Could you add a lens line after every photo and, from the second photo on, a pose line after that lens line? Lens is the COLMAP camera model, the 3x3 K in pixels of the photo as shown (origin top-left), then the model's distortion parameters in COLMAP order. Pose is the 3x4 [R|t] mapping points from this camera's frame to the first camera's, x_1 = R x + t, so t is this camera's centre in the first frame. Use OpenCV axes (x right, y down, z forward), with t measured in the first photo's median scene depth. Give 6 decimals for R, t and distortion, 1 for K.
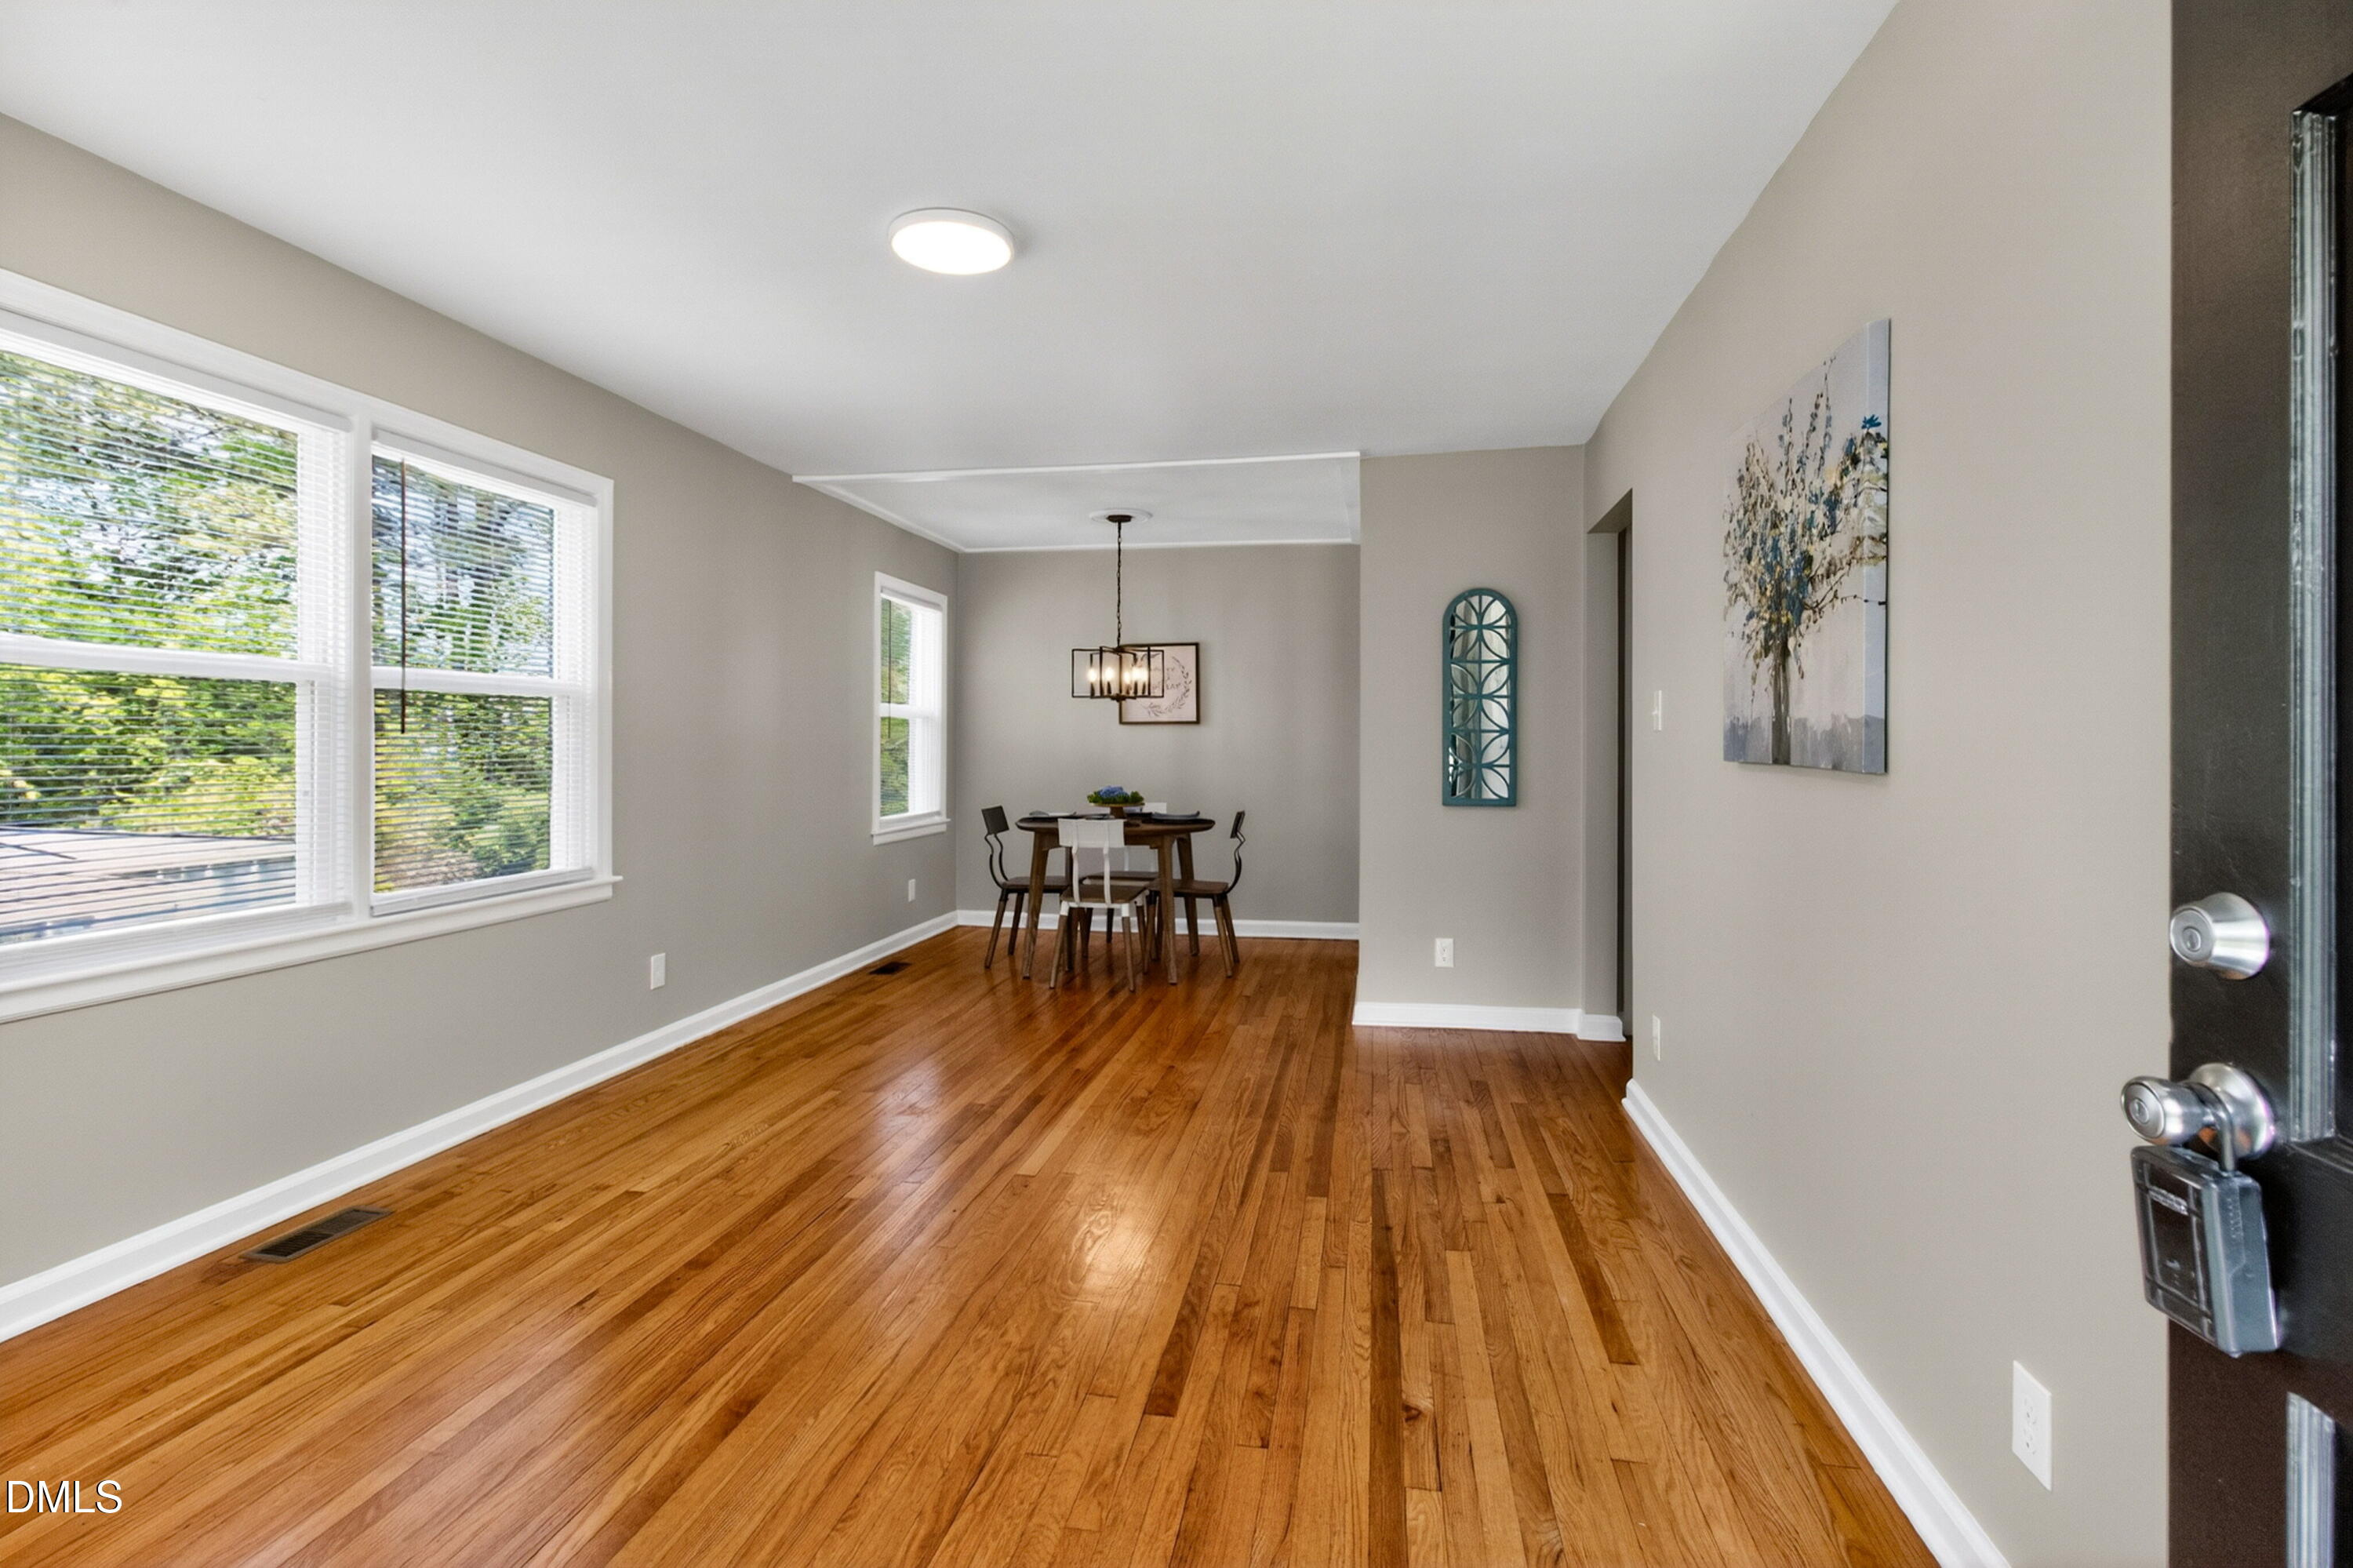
lens RADIAL K [[1115.0, 0, 1178.7], [0, 1115.0, 739.9], [0, 0, 1]] dist [-0.000675, 0.000201]
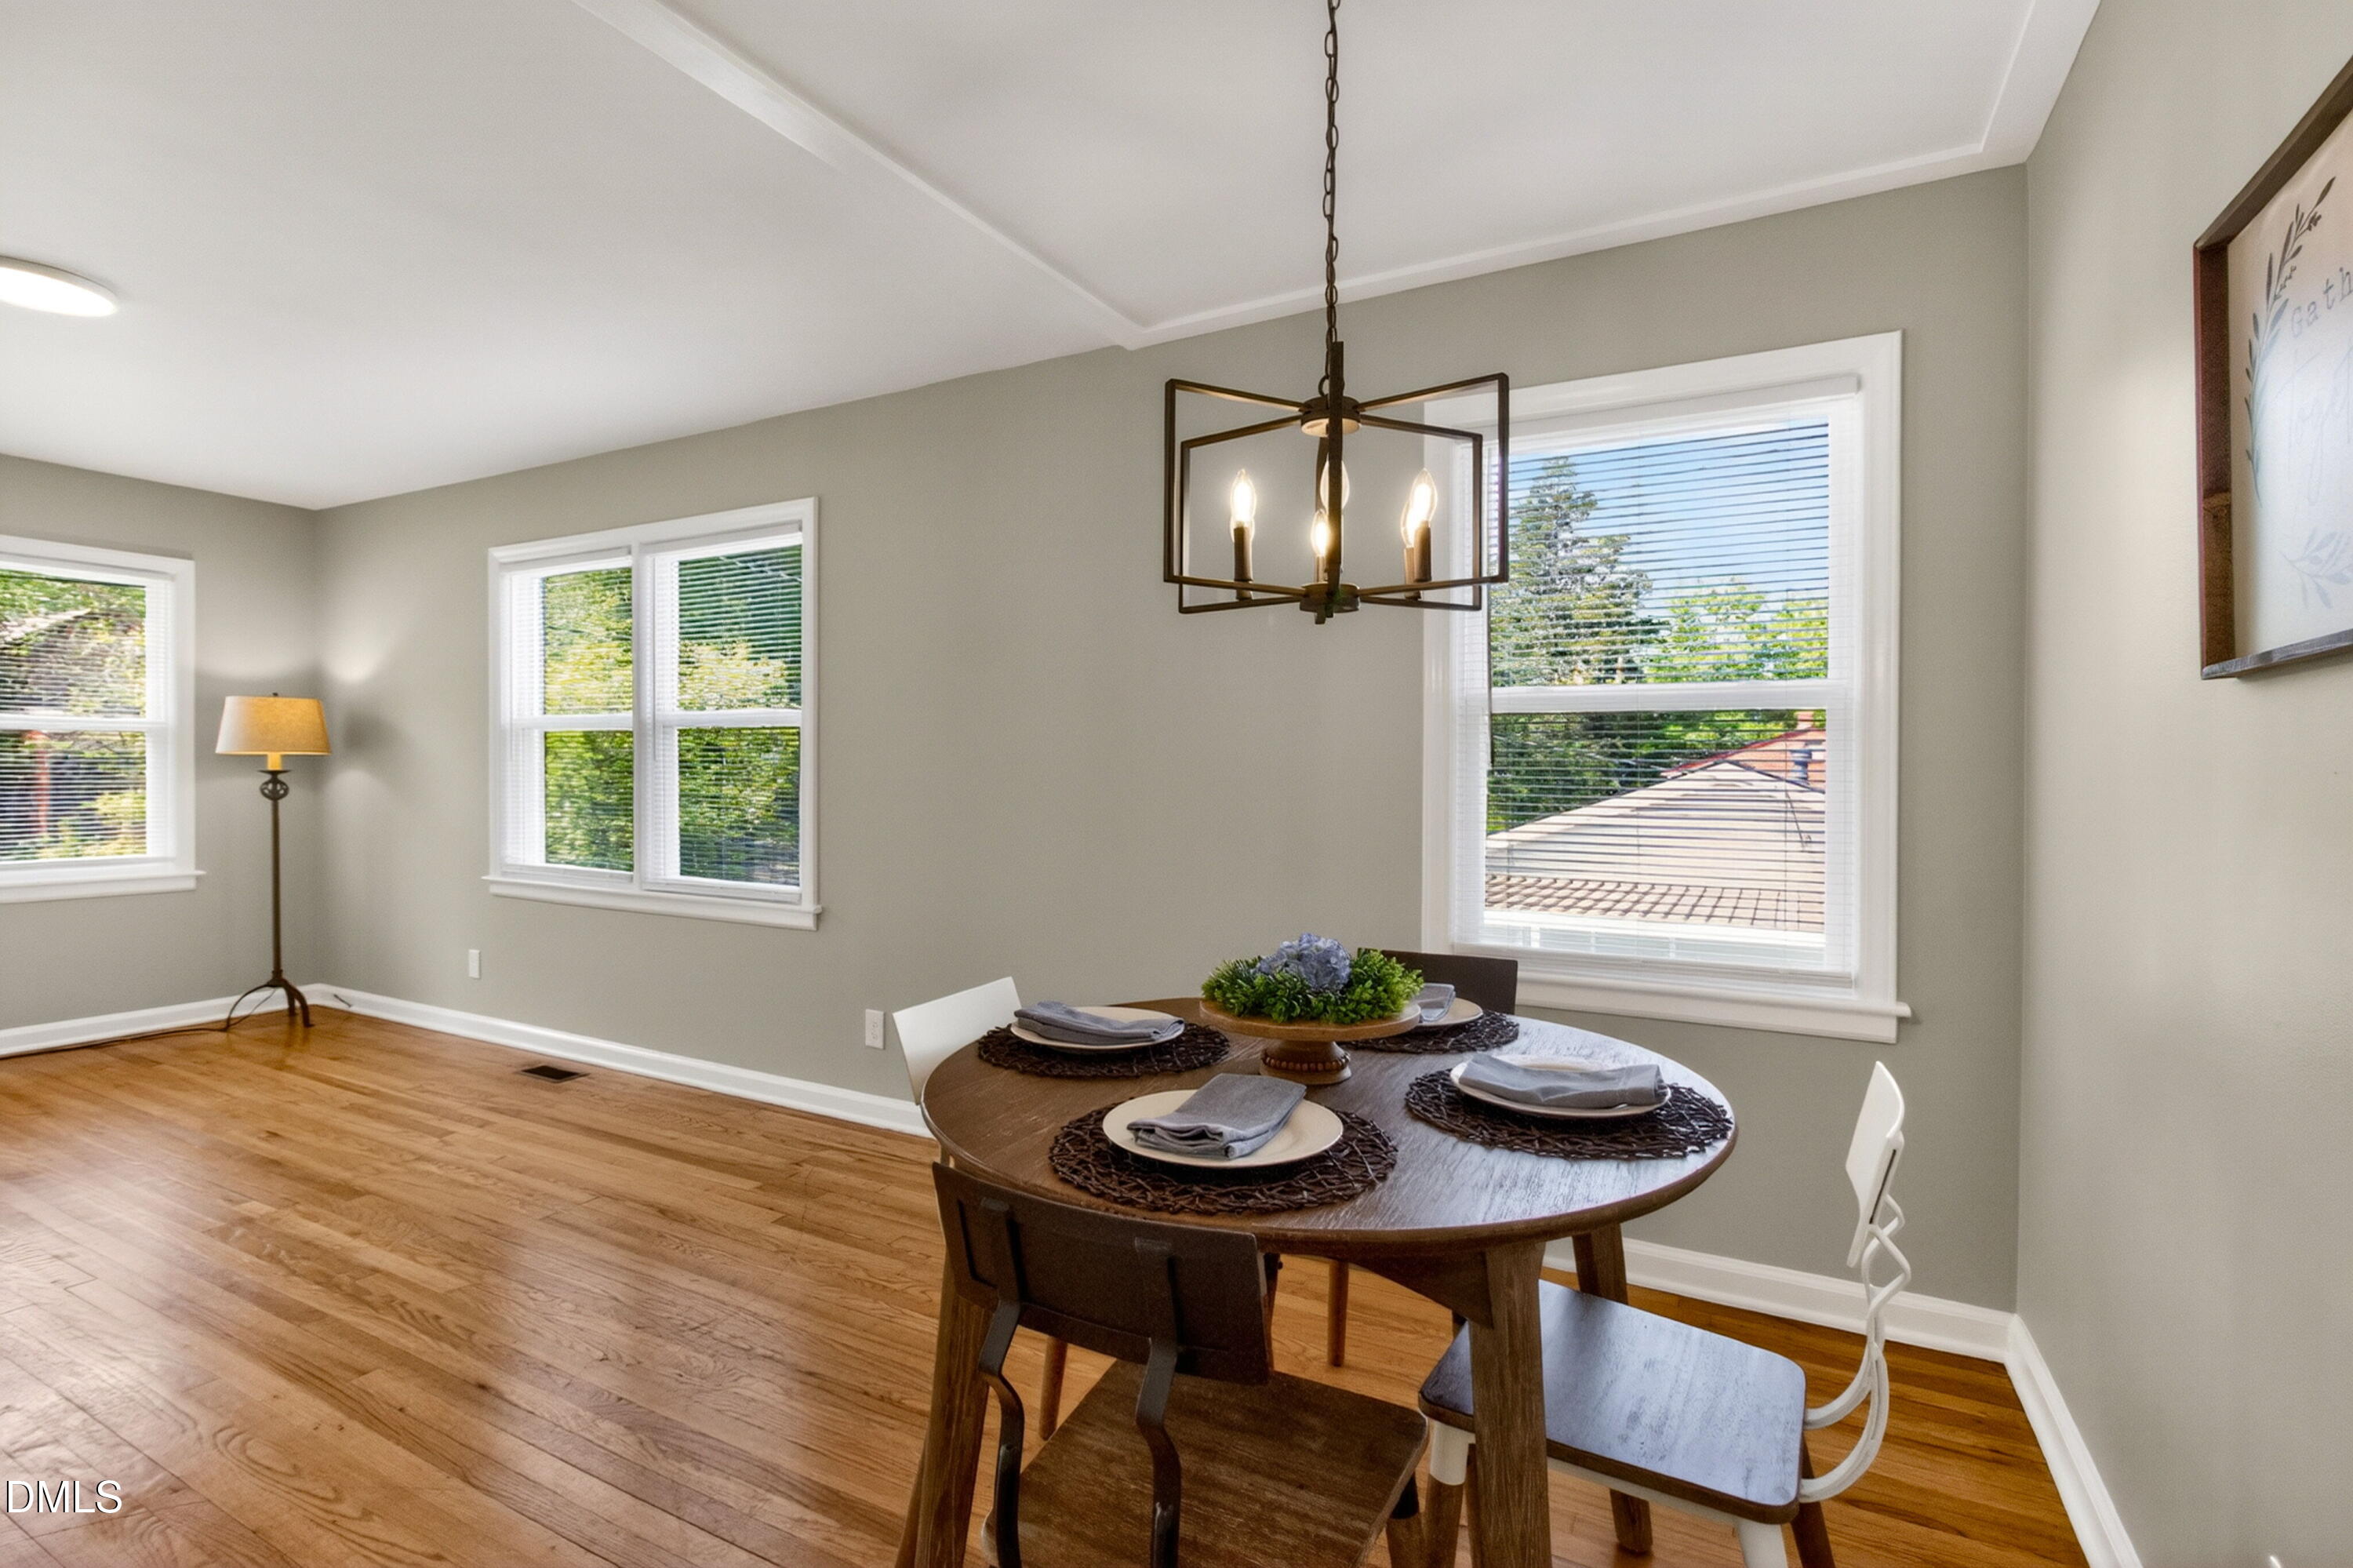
lens RADIAL K [[1070.7, 0, 1183.7], [0, 1070.7, 782.2], [0, 0, 1]] dist [-0.002238, -0.000223]
pose [[-0.312276, 0.000075, -0.949992, 0.387952], [-0.003010, 0.999995, 0.001068, 0.011076], [0.949987, 0.003193, -0.312274, 2.158946]]
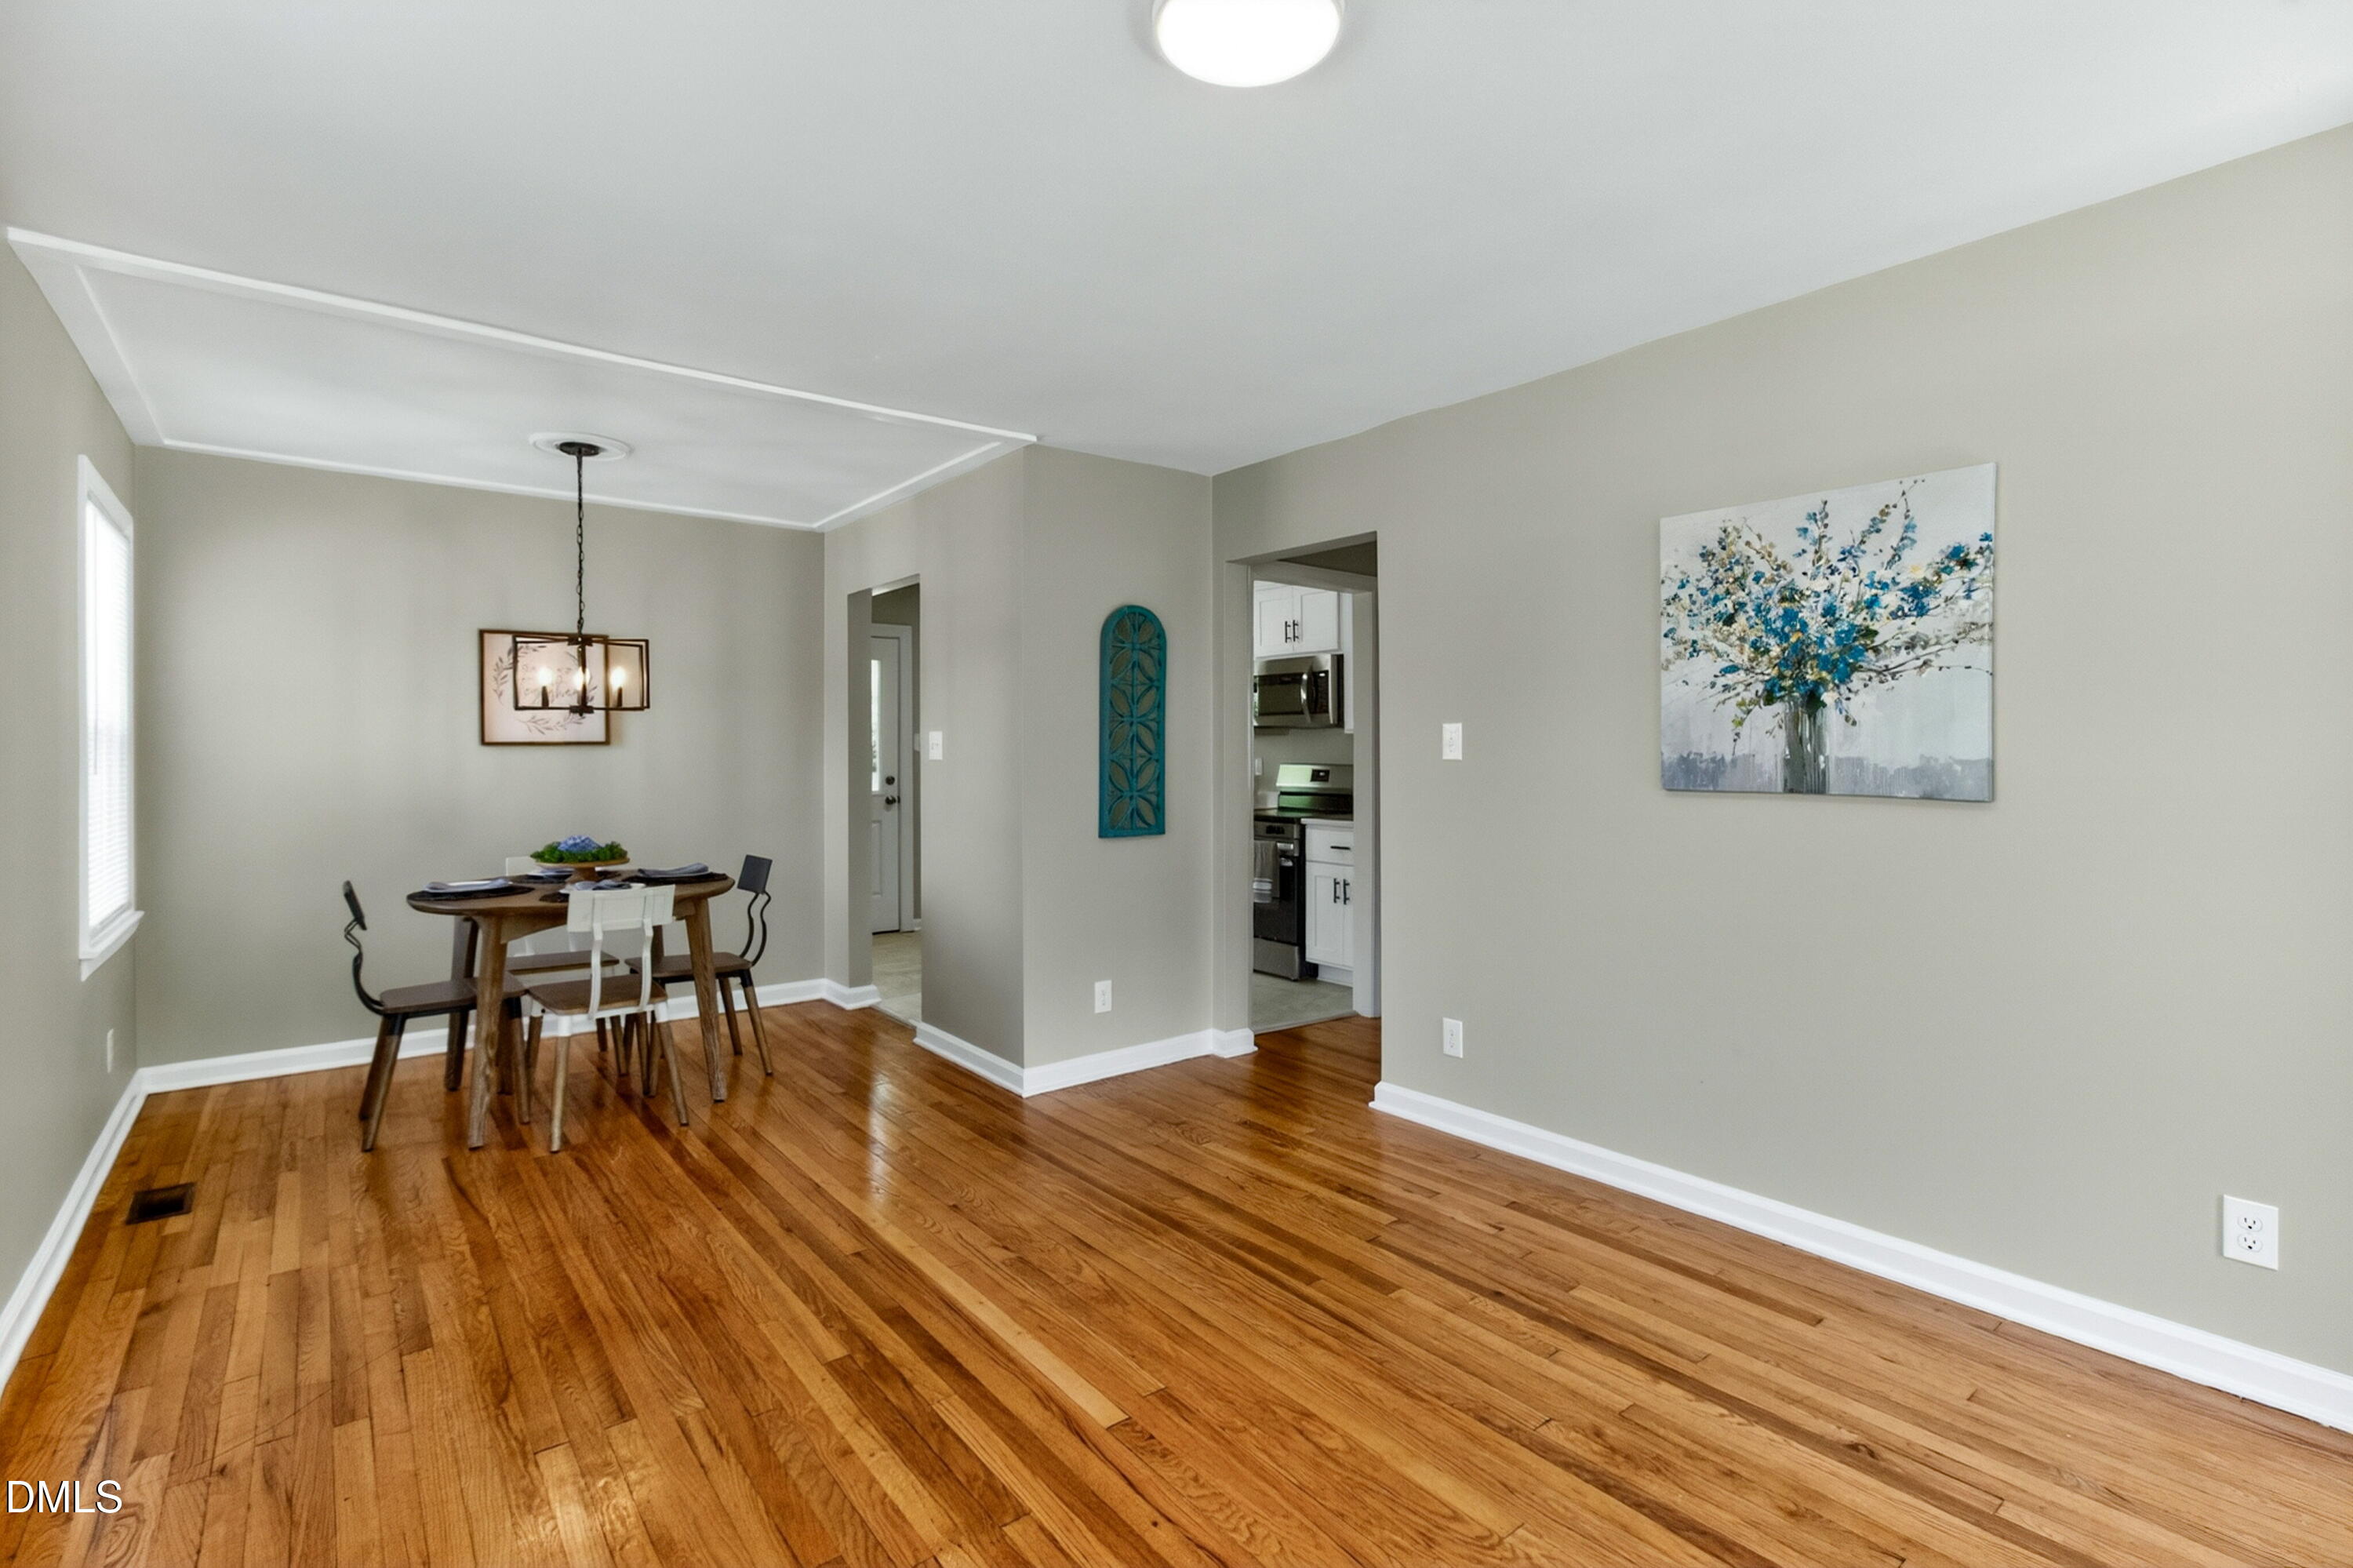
lens RADIAL K [[1099.6, 0, 1185.5], [0, 1099.6, 755.9], [0, 0, 1]] dist [-0.002407, 0.000195]
pose [[0.660445, -0.007476, 0.750838, -0.652555], [0.004391, 0.999972, 0.006094, -0.023732], [-0.750862, -0.000728, 0.660459, 0.557621]]
